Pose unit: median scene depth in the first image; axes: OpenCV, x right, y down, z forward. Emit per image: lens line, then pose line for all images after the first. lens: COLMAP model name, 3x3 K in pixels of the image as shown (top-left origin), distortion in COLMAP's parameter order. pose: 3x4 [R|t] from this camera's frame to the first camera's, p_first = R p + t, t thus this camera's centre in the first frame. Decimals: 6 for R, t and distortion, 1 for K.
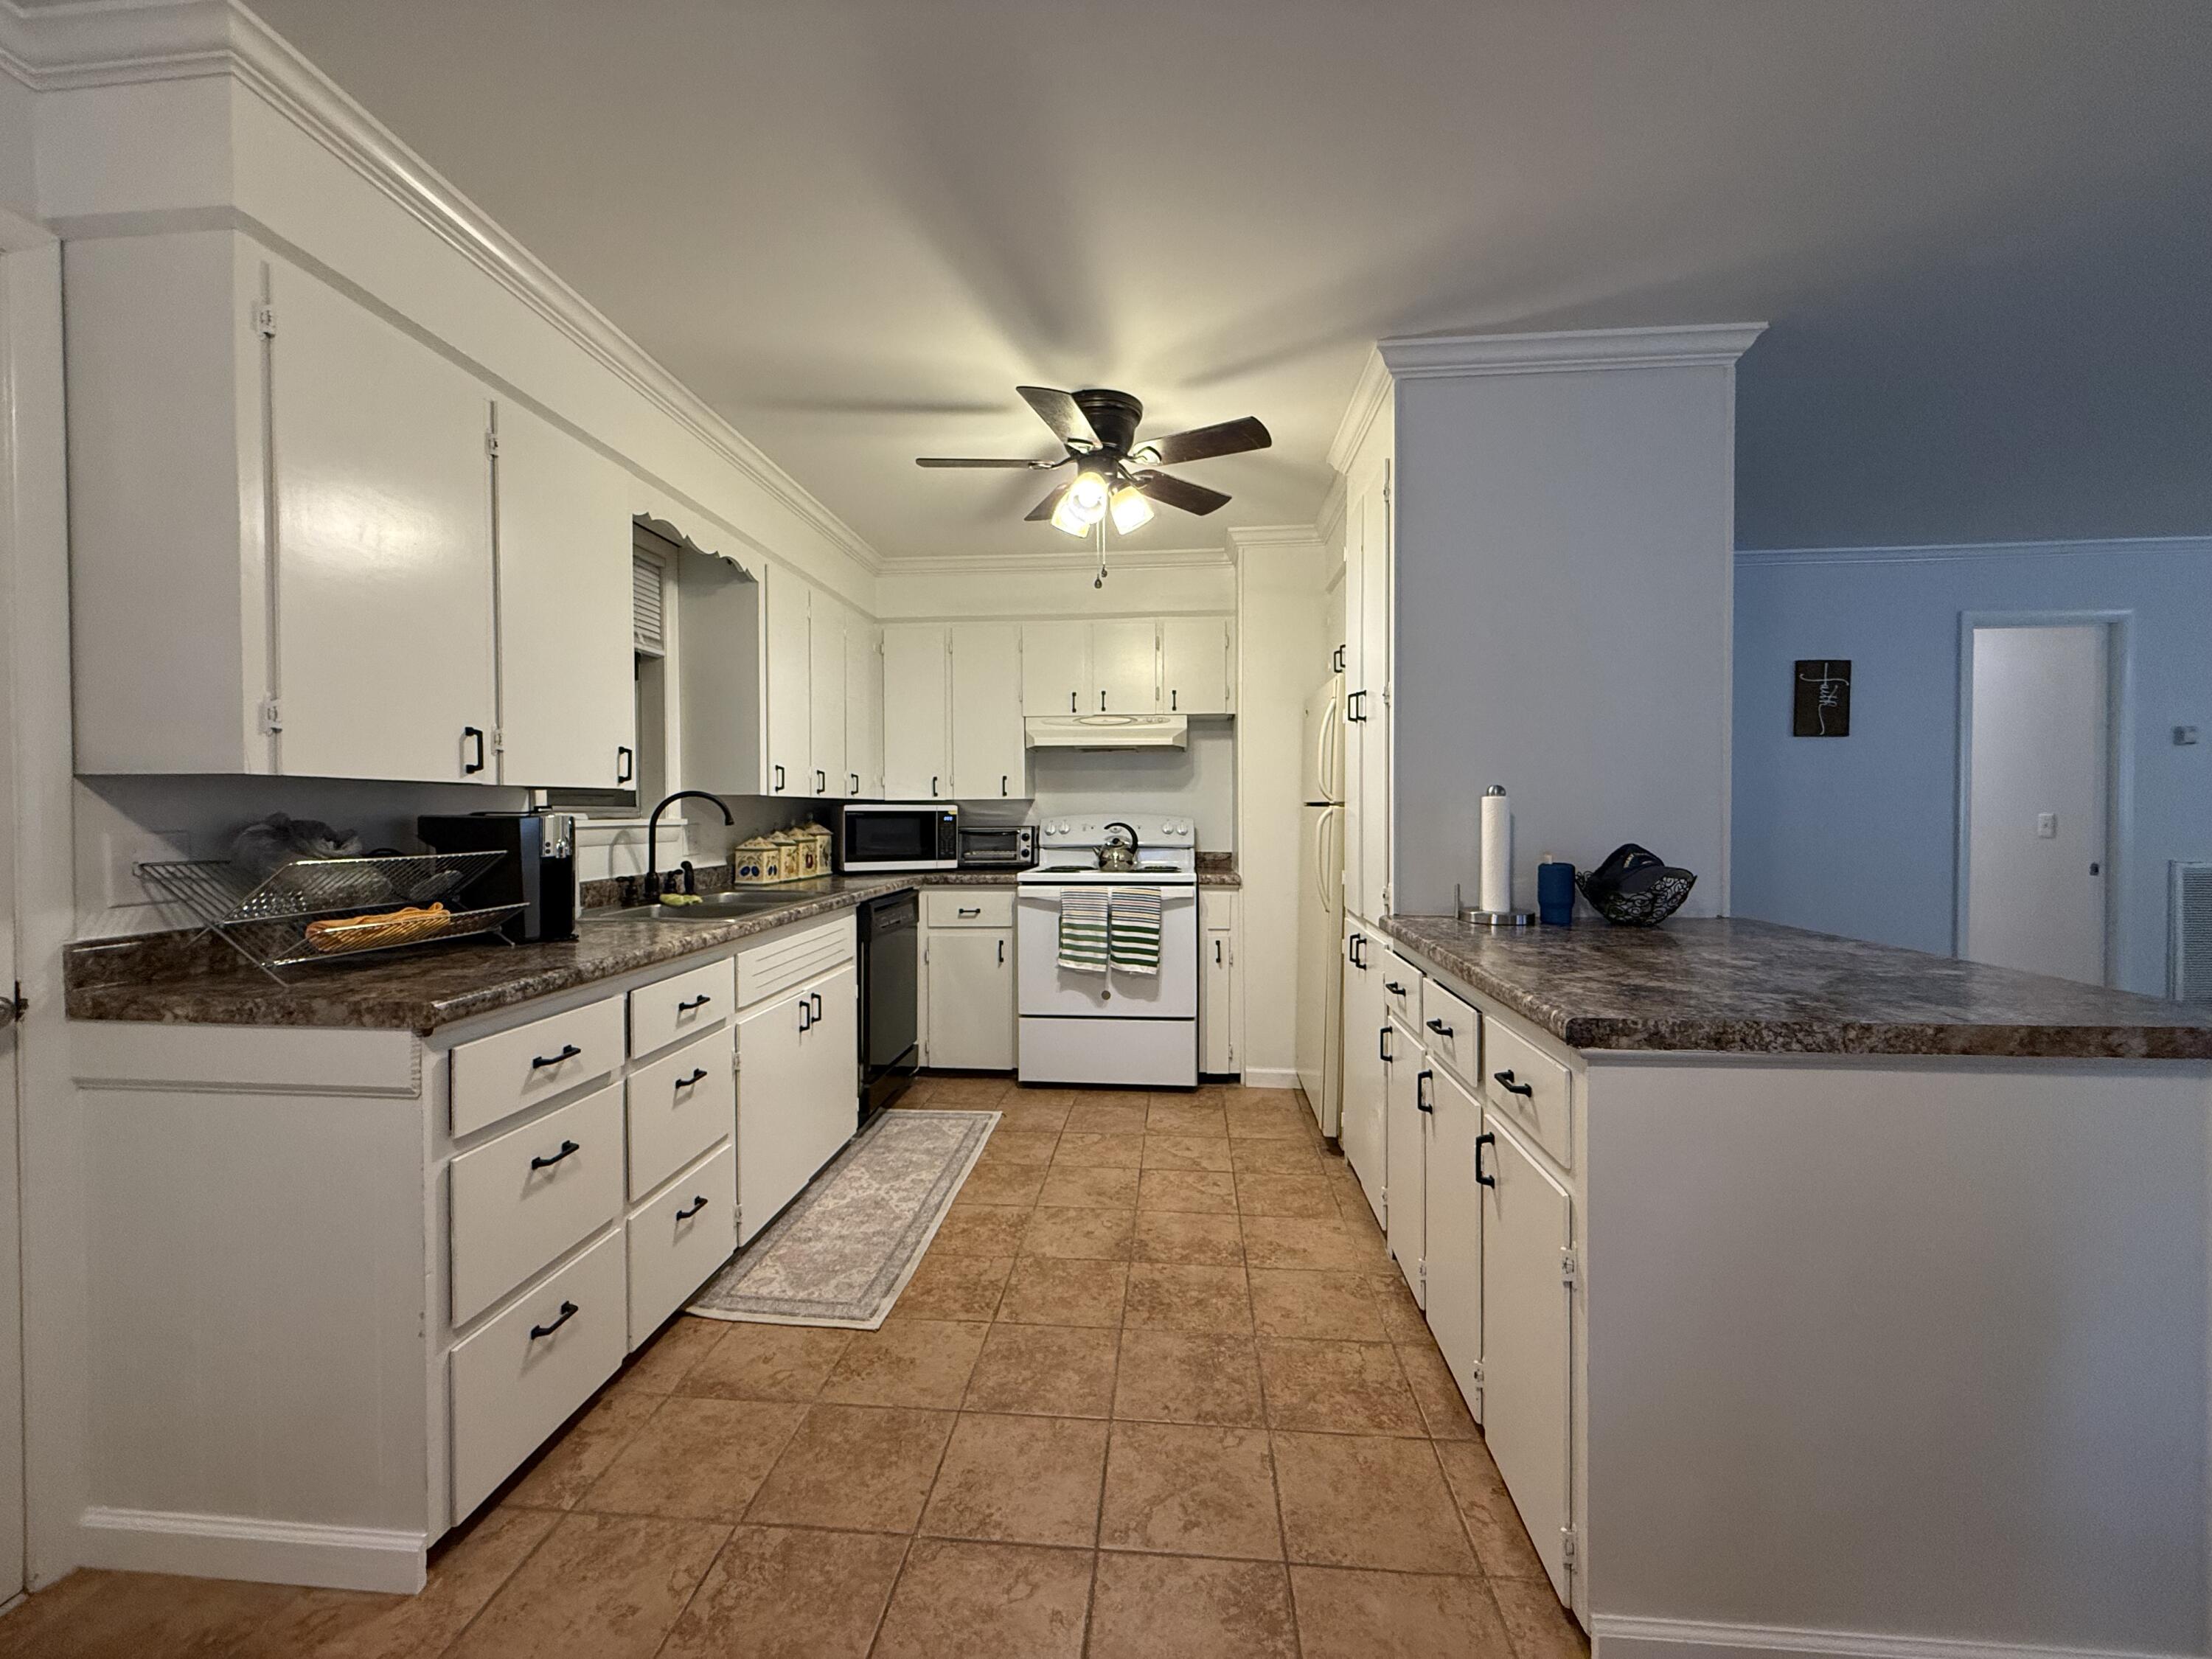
lens RADIAL K [[890.2, 0, 1108.3], [0, 890.2, 825.0], [0, 0, 1]] dist [0.001583, -0.000498]
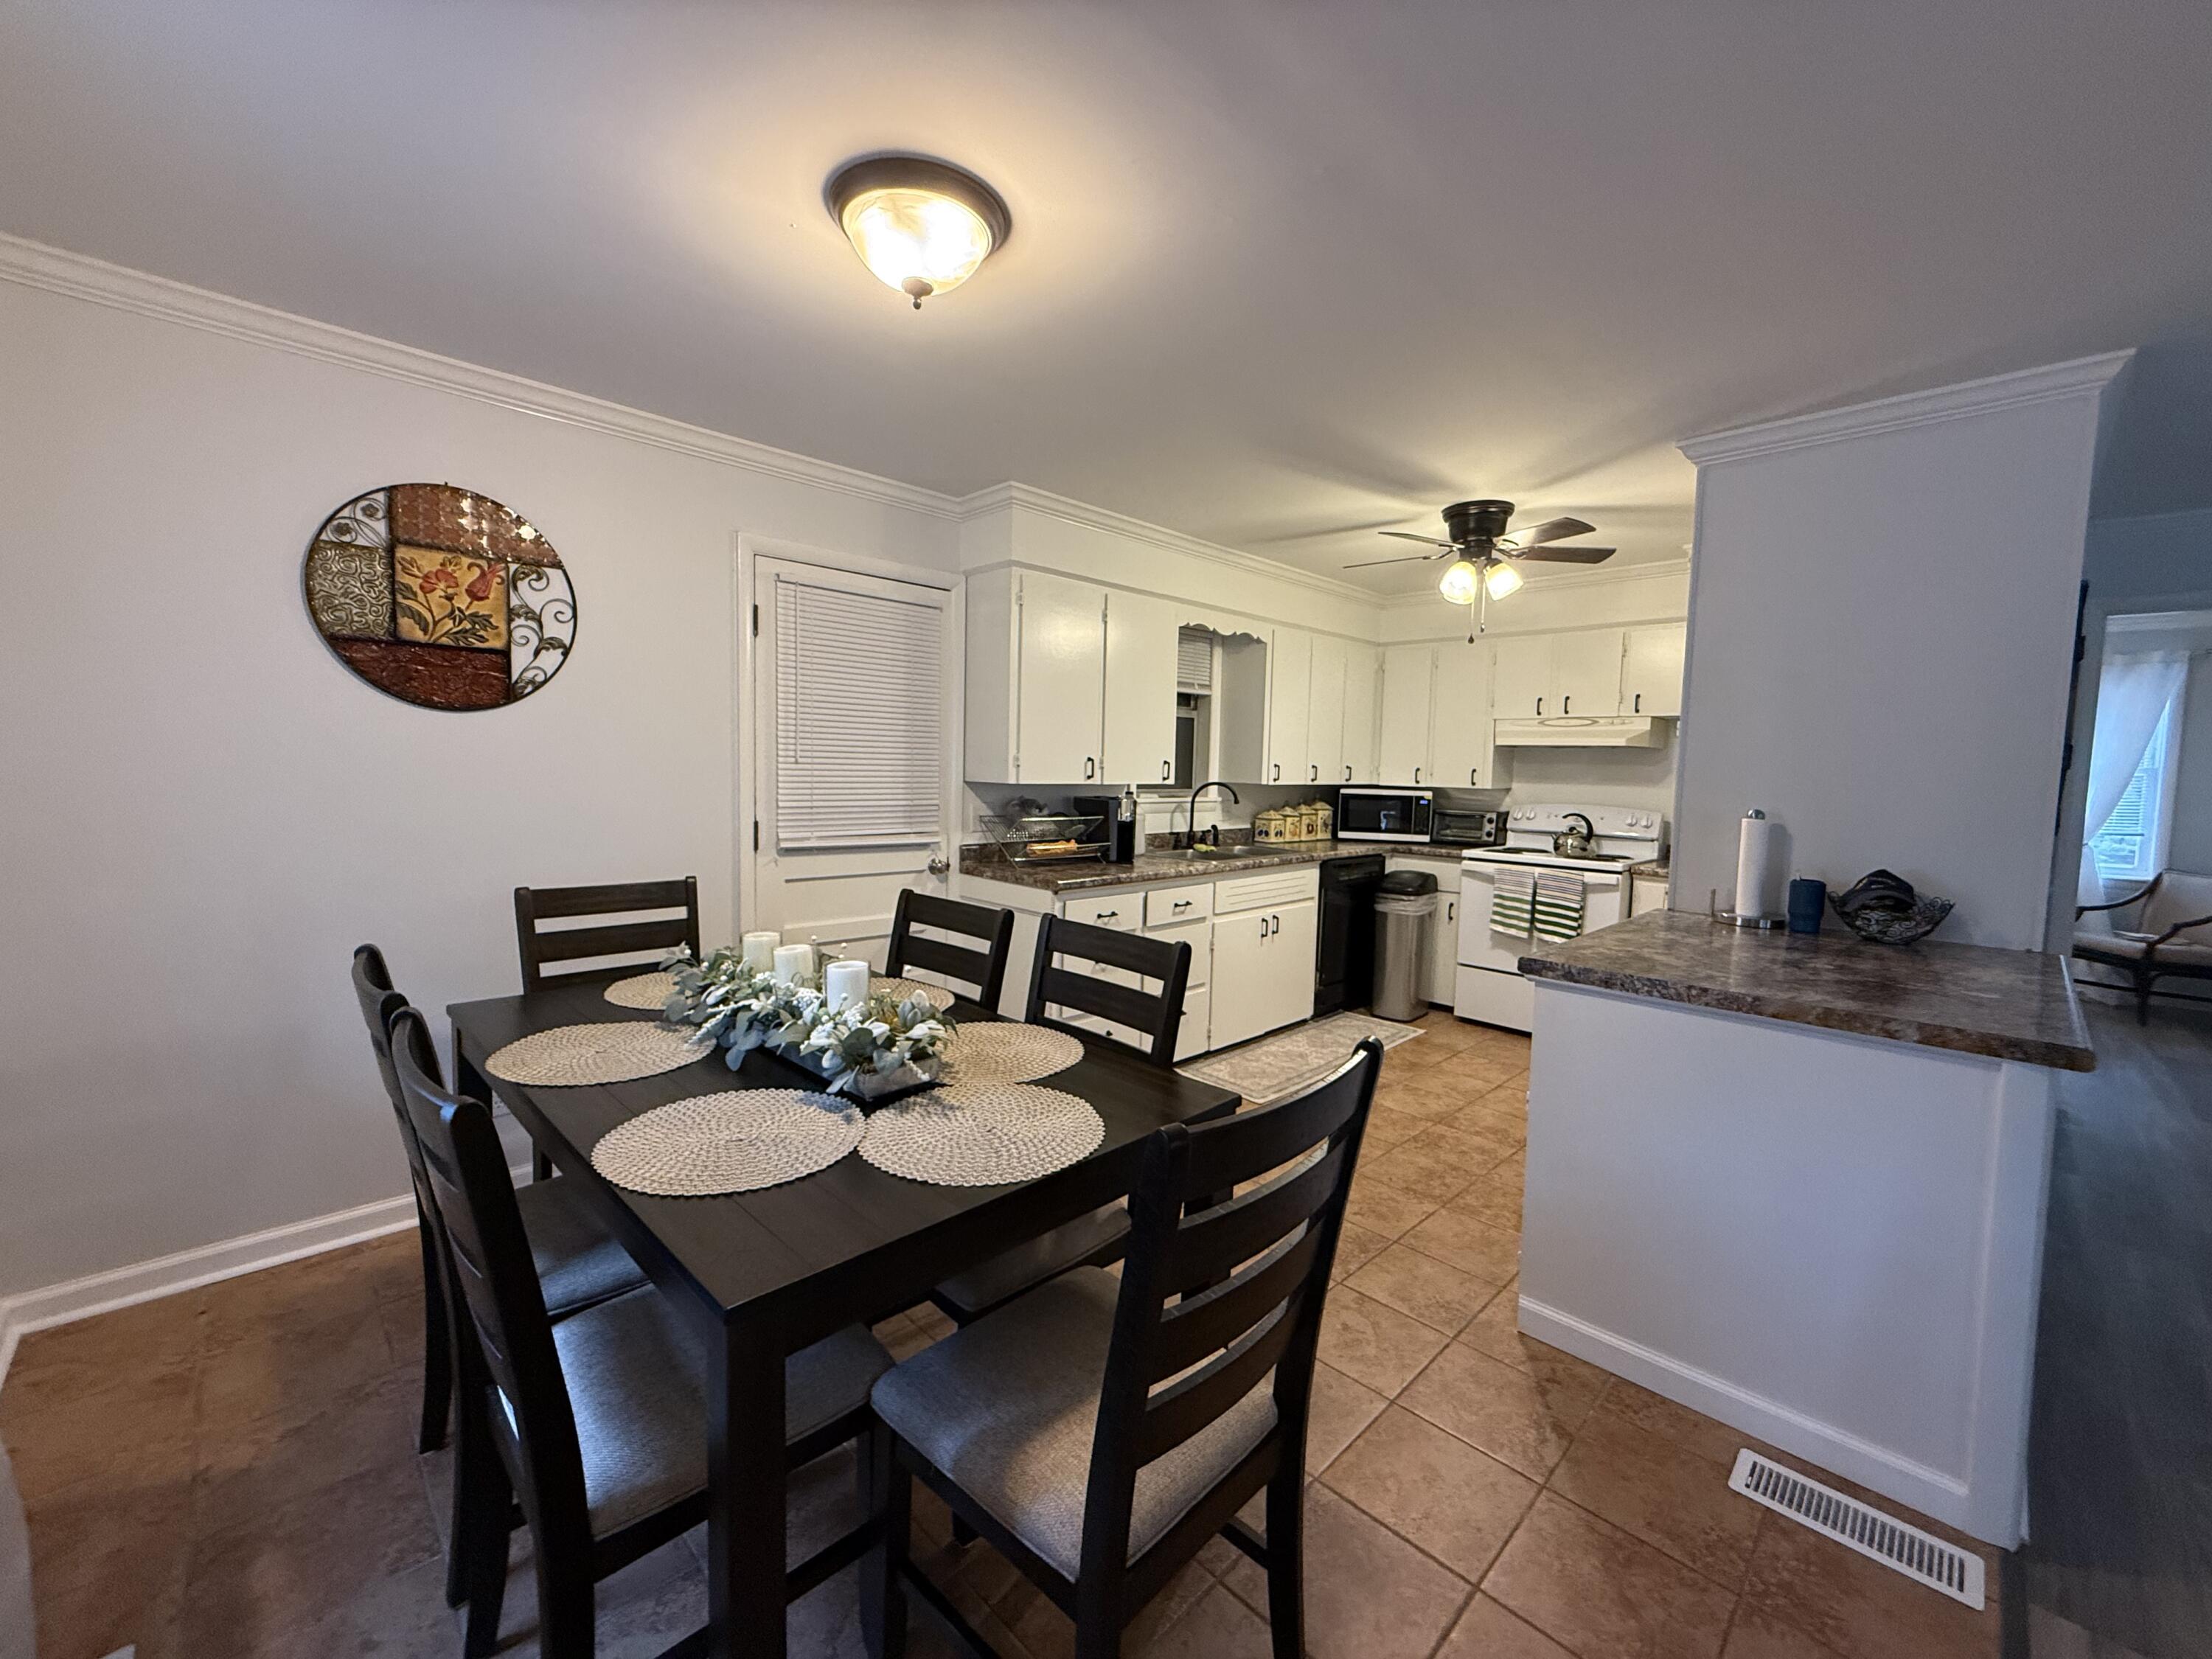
lens RADIAL K [[890.2, 0, 1109.1], [0, 890.2, 823.0], [0, 0, 1]] dist [0.001583, -0.000498]
pose [[0.766361, 0.065984, -0.639013, 0.453618], [-0.037709, 0.997616, 0.057789, -0.053530], [0.641303, -0.020191, 0.767022, -0.394037]]
